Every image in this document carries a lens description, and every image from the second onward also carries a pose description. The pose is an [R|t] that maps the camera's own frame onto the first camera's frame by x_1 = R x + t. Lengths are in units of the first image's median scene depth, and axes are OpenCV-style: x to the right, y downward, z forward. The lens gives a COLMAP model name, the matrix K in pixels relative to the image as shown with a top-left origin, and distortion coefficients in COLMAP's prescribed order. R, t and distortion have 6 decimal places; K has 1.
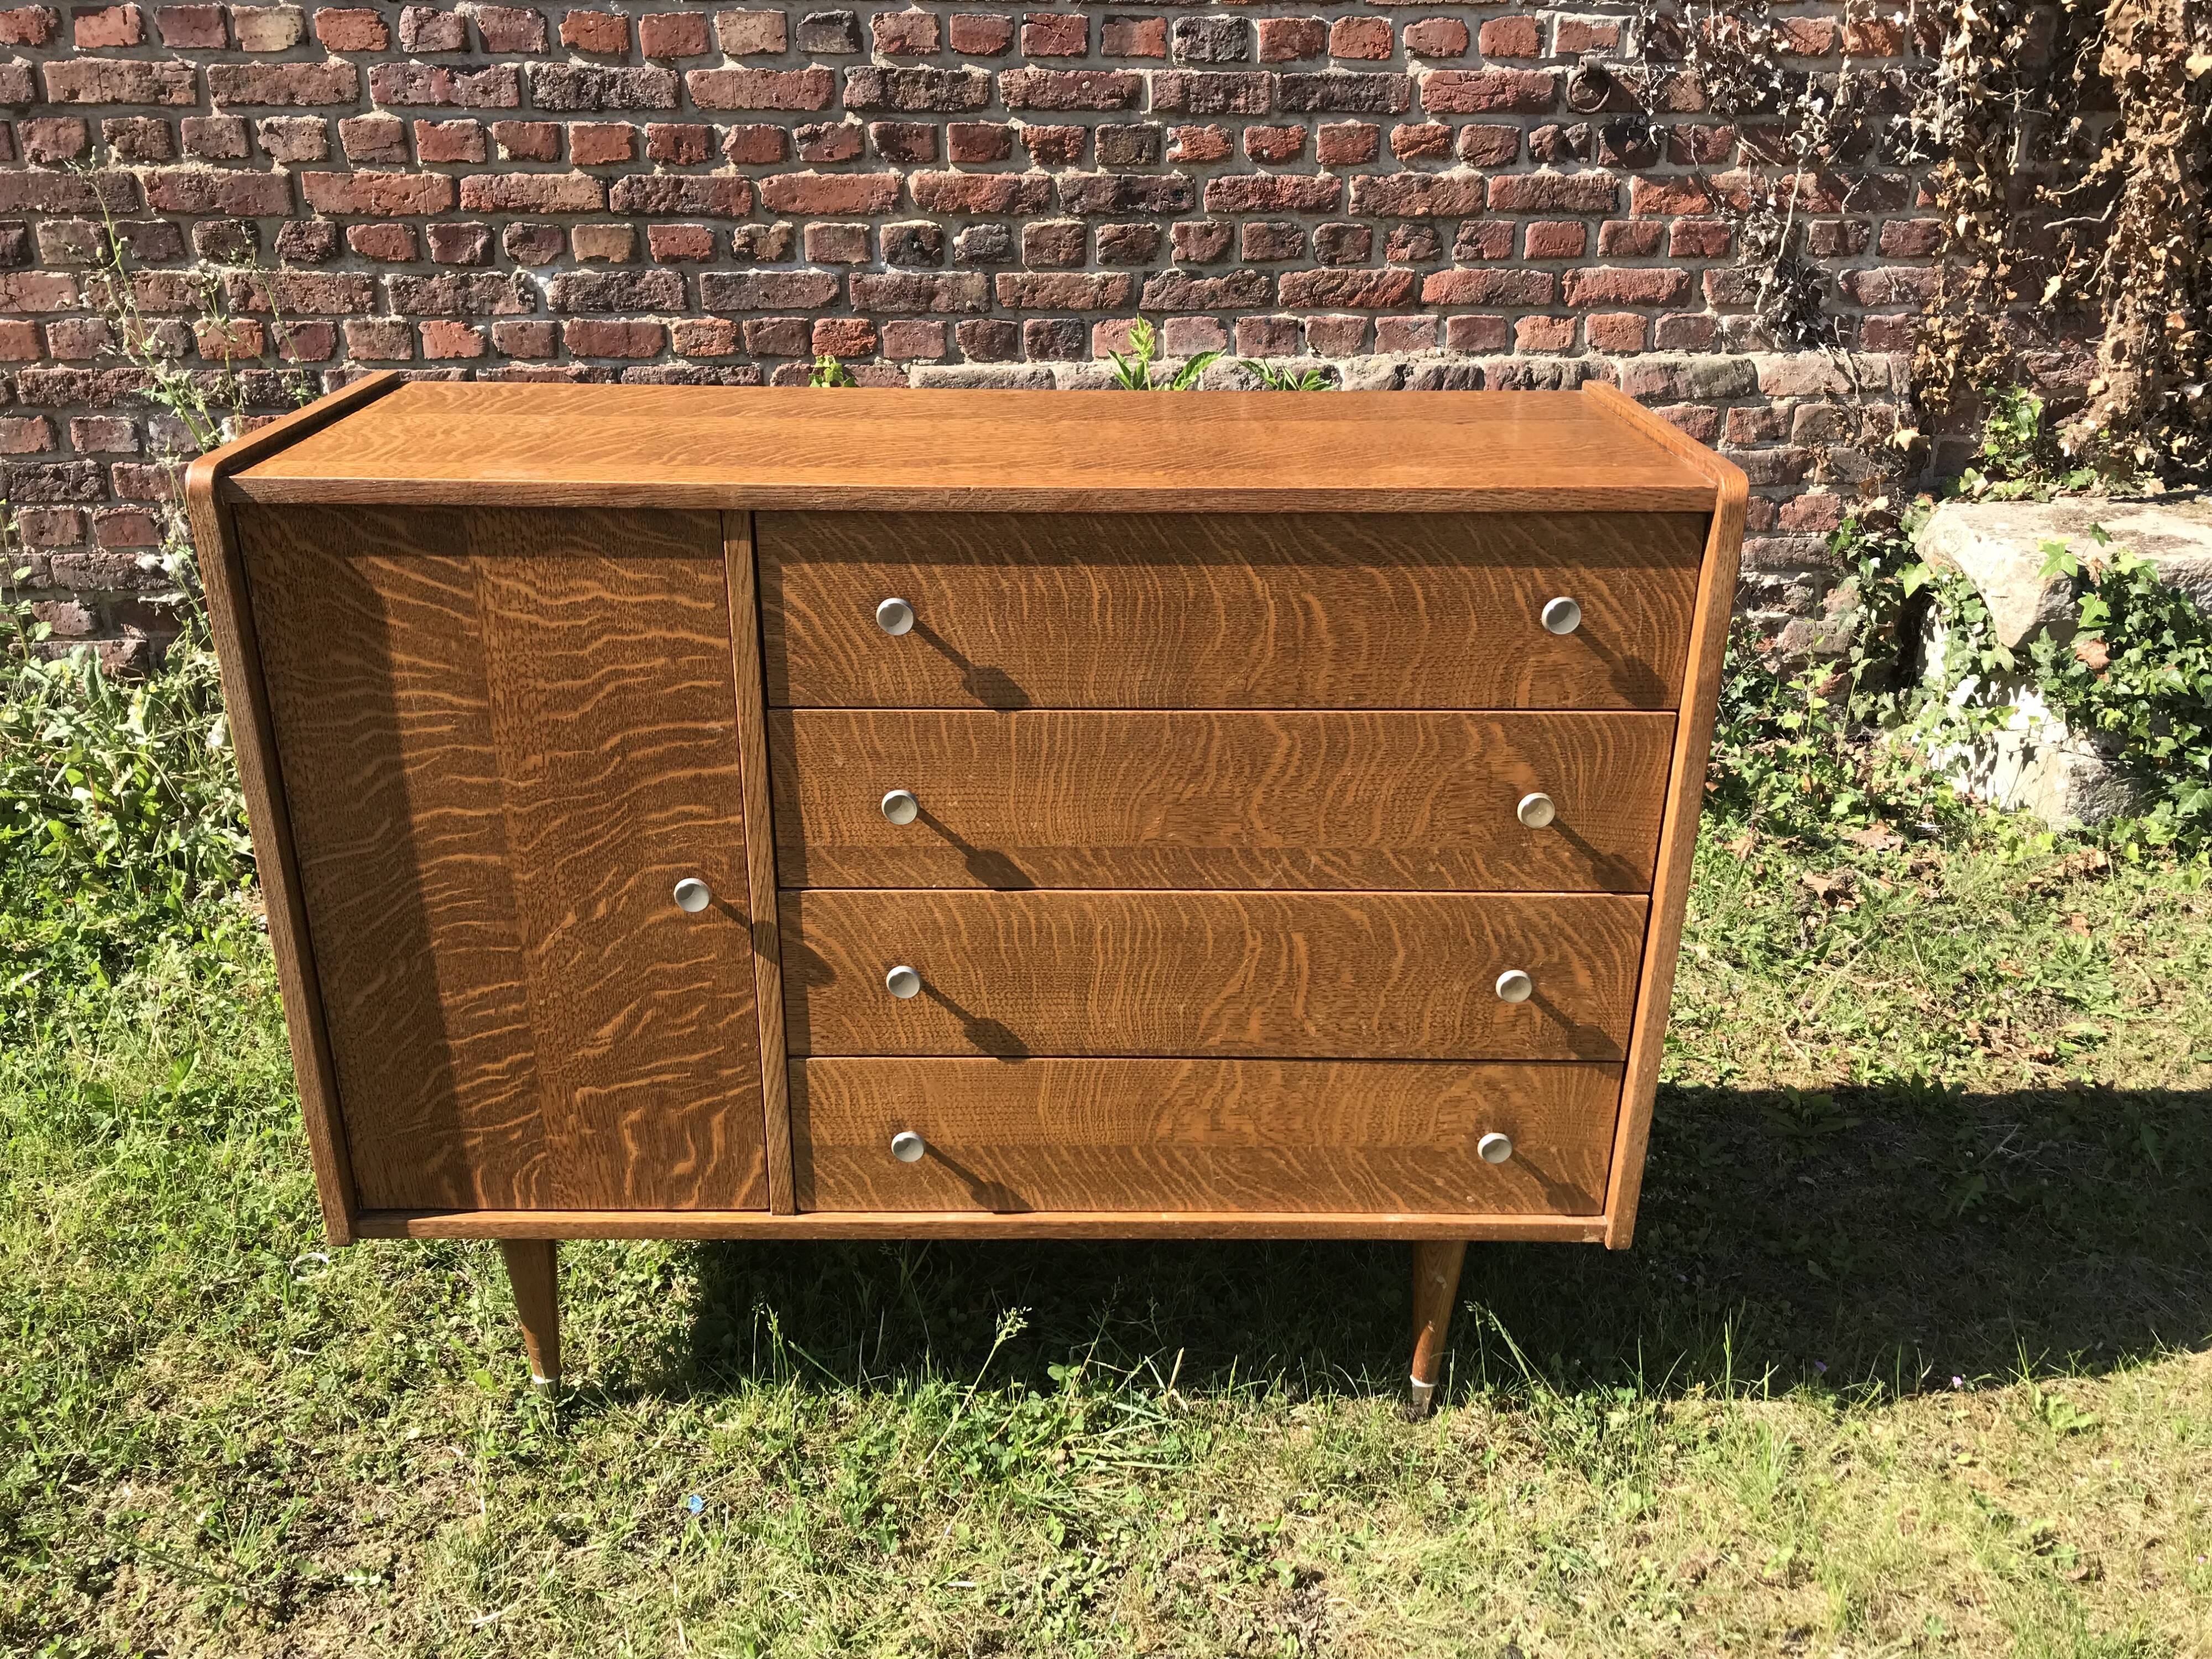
lens RADIAL K [[1802.0, 0, 1080.3], [0, 1802.0, 808.0], [0, 0, 1]] dist [0.015564, -0.001096]
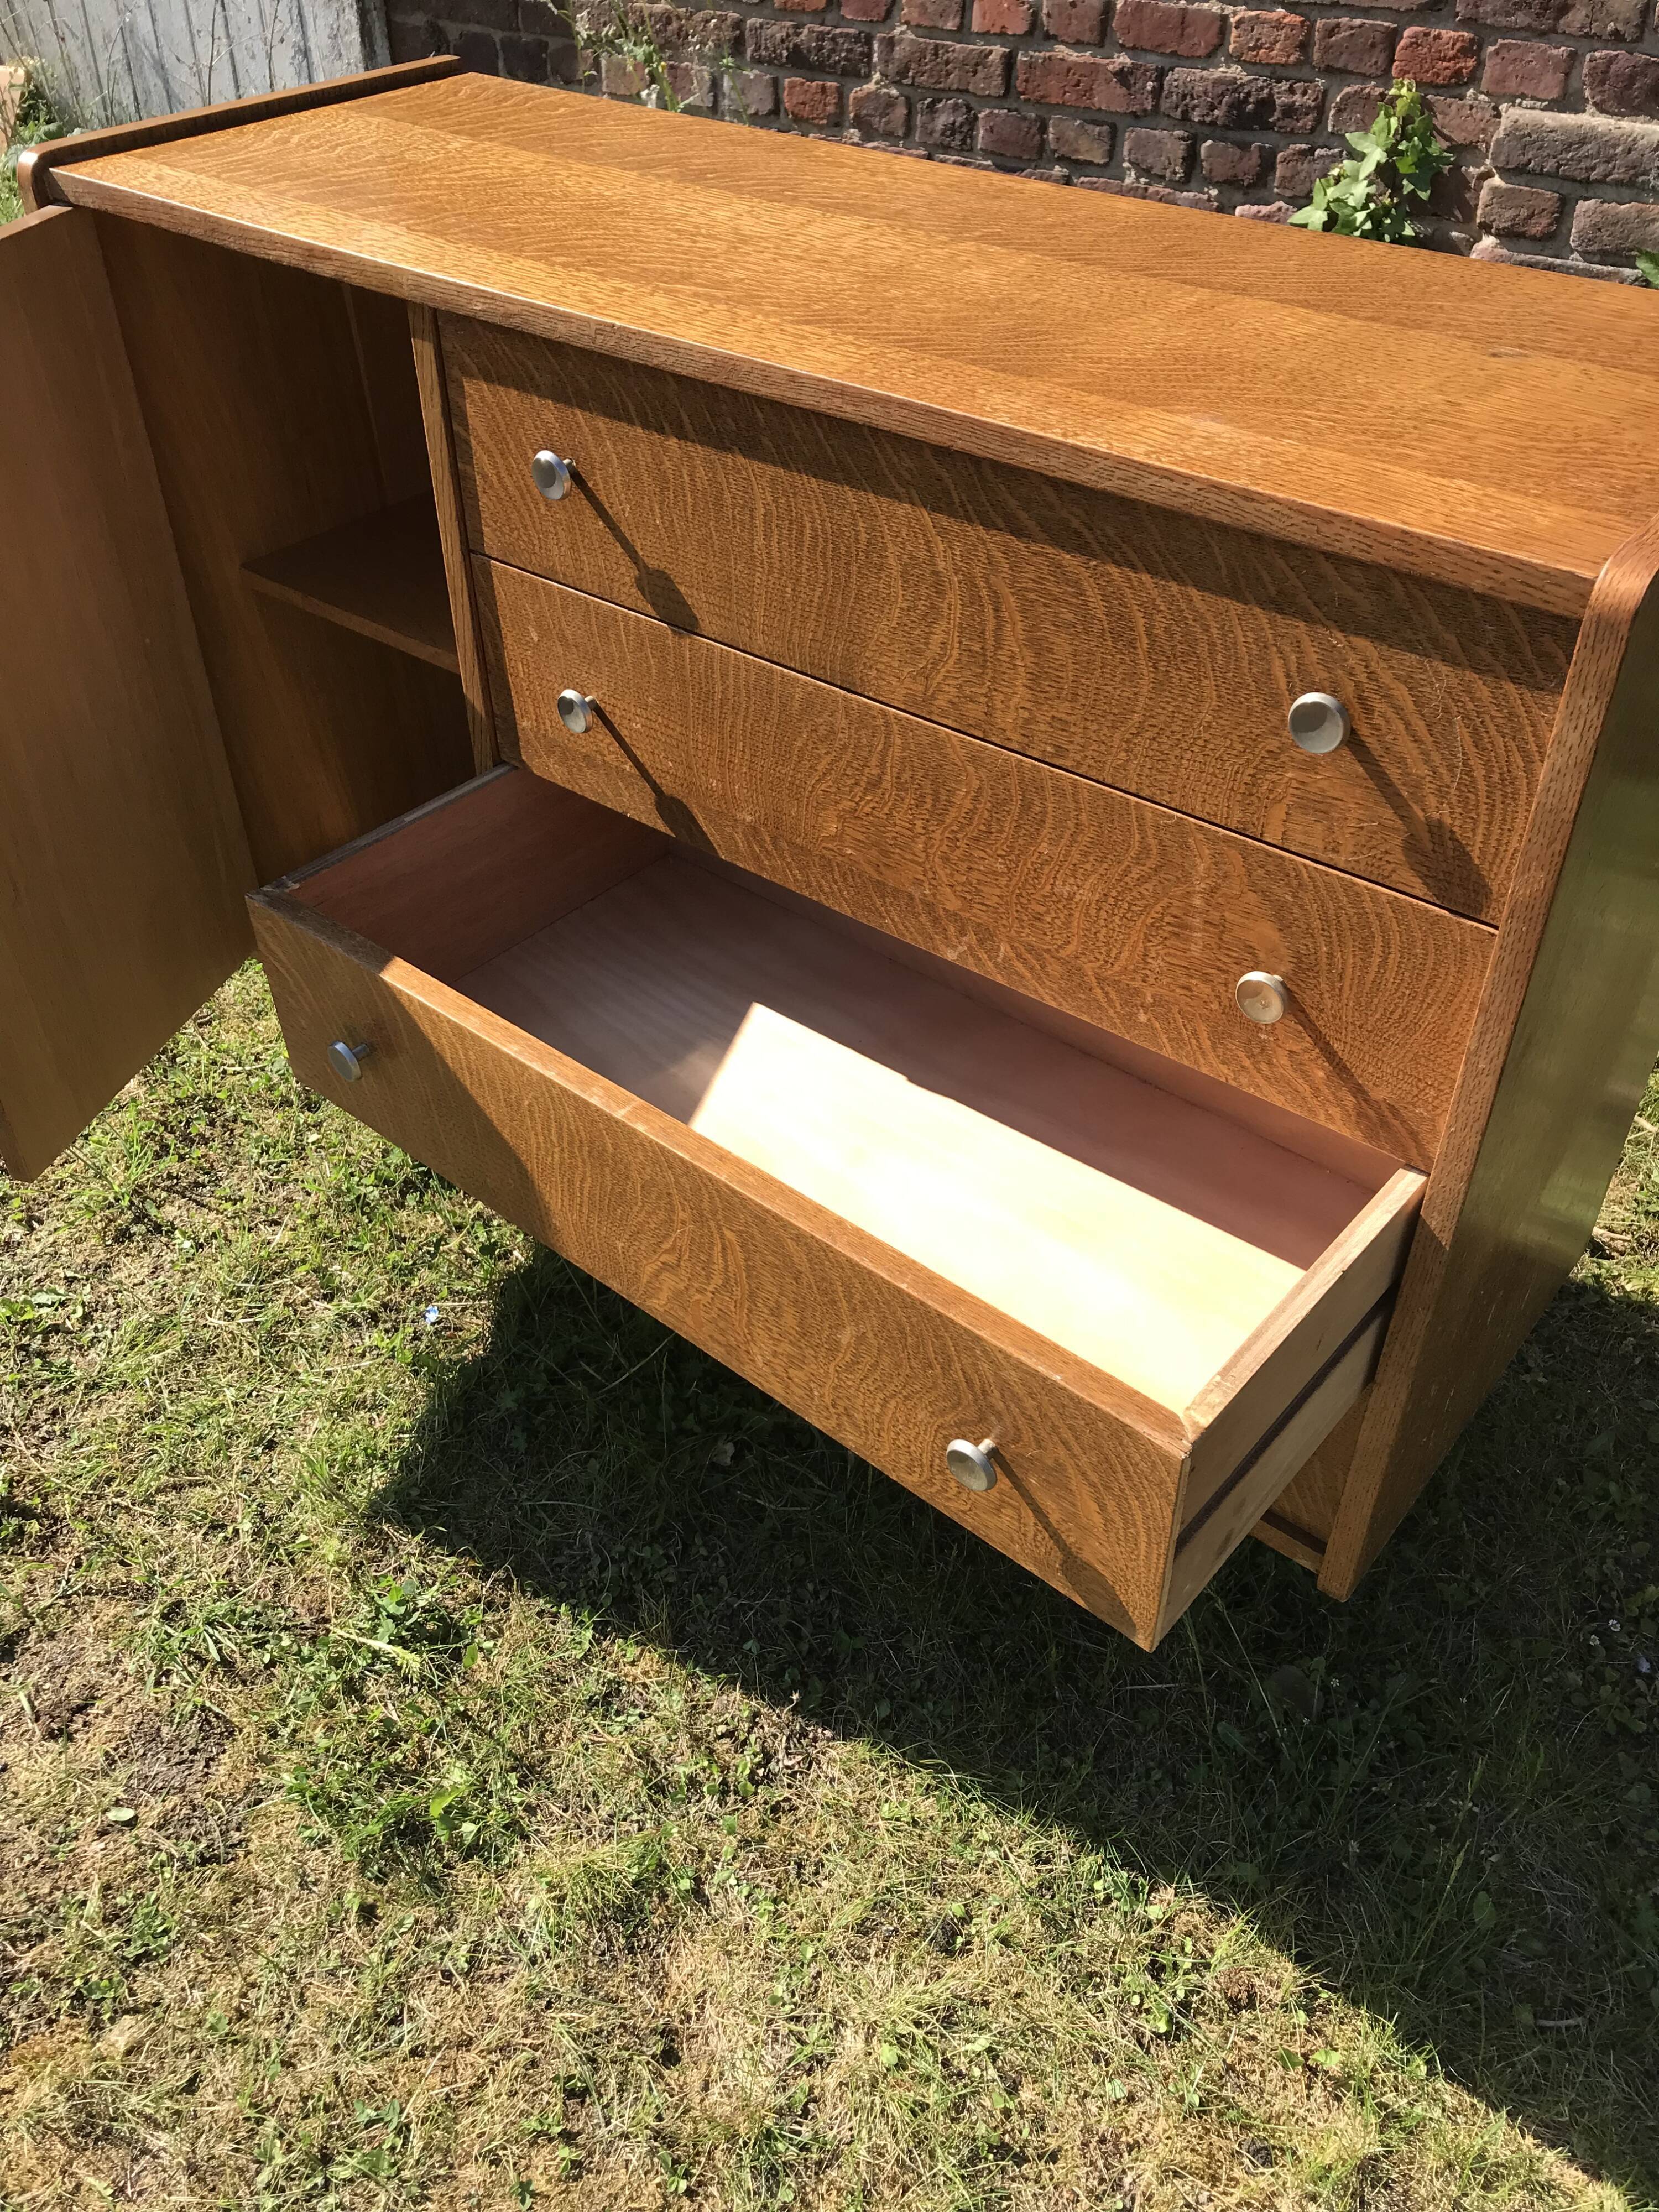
lens RADIAL K [[1802.0, 0, 828.9], [0, 1802.0, 1072.5], [0, 0, 1]] dist [0.015564, -0.001096]
pose [[0.779171, 0.388262, -0.492083, 0.221786], [-0.234523, 0.908616, 0.345567, -0.078353], [0.581284, -0.153851, 0.799023, 0.180513]]
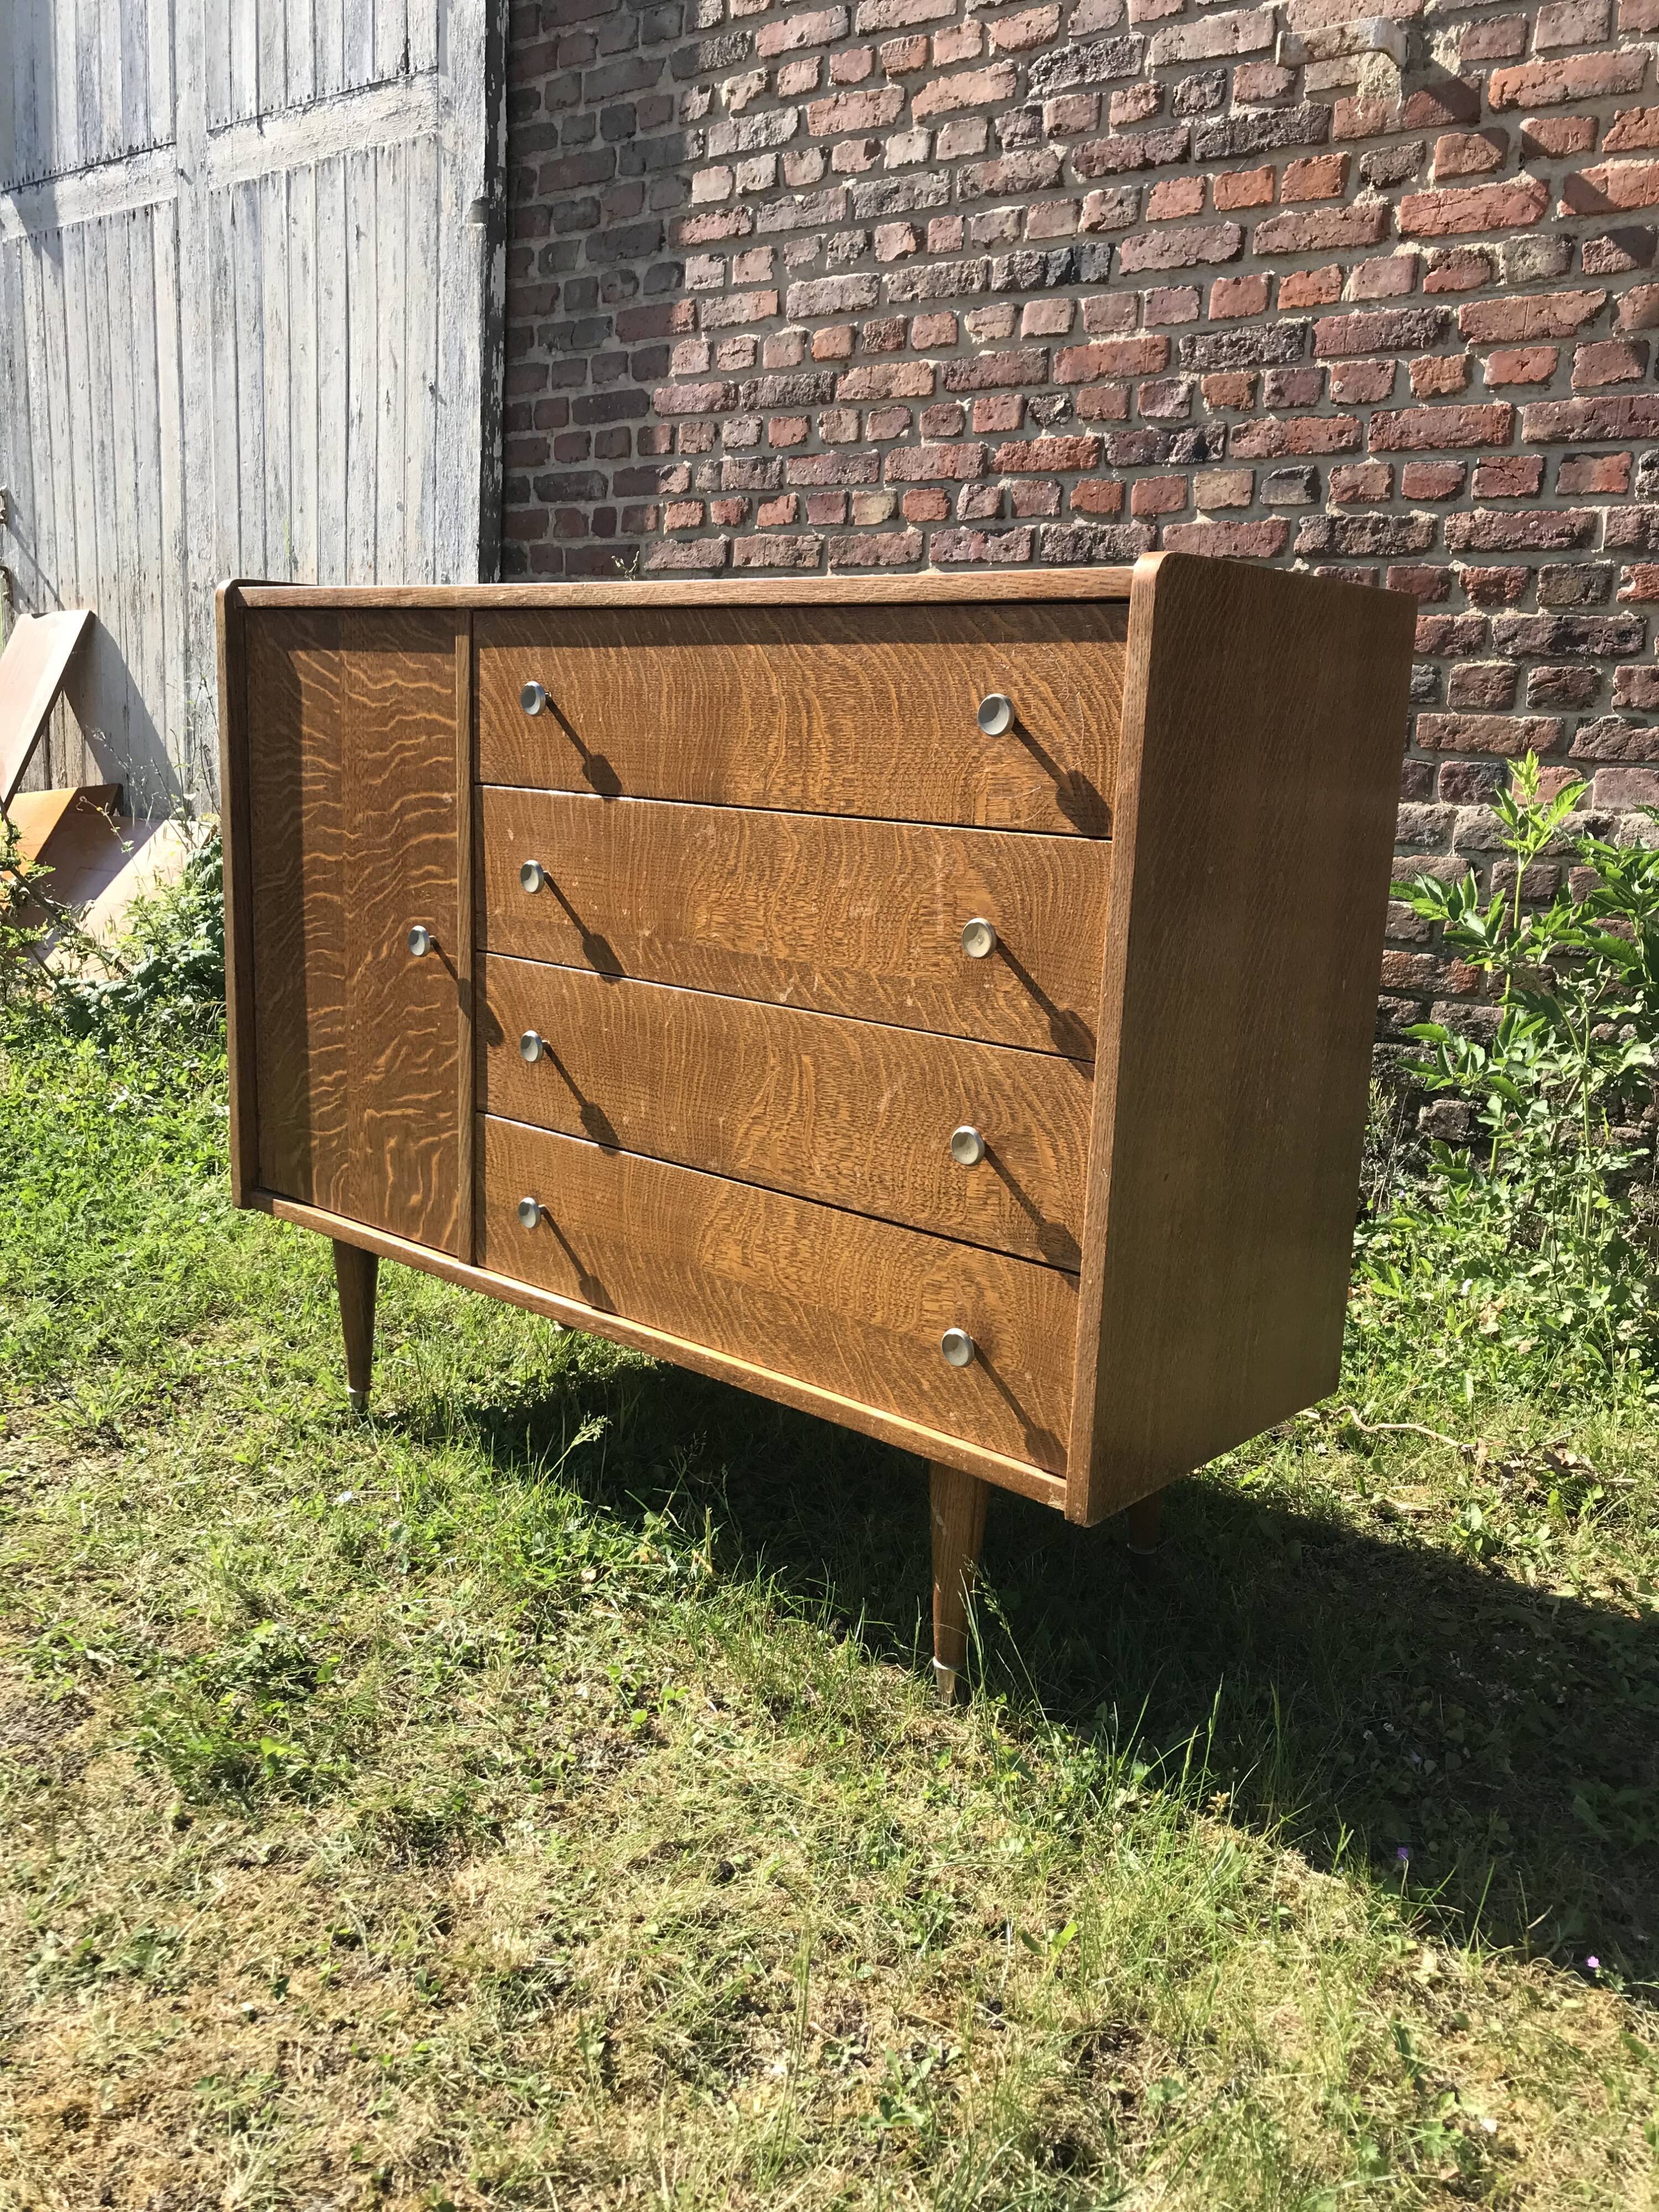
lens RADIAL K [[1802.0, 0, 825.7], [0, 1802.0, 1059.1], [0, 0, 1]] dist [0.015564, -0.001096]
pose [[0.751536, 0.147034, -0.643098, 0.380311], [-0.288245, 0.950054, -0.119634, 0.092333], [0.593388, 0.275279, 0.756381, 0.130186]]
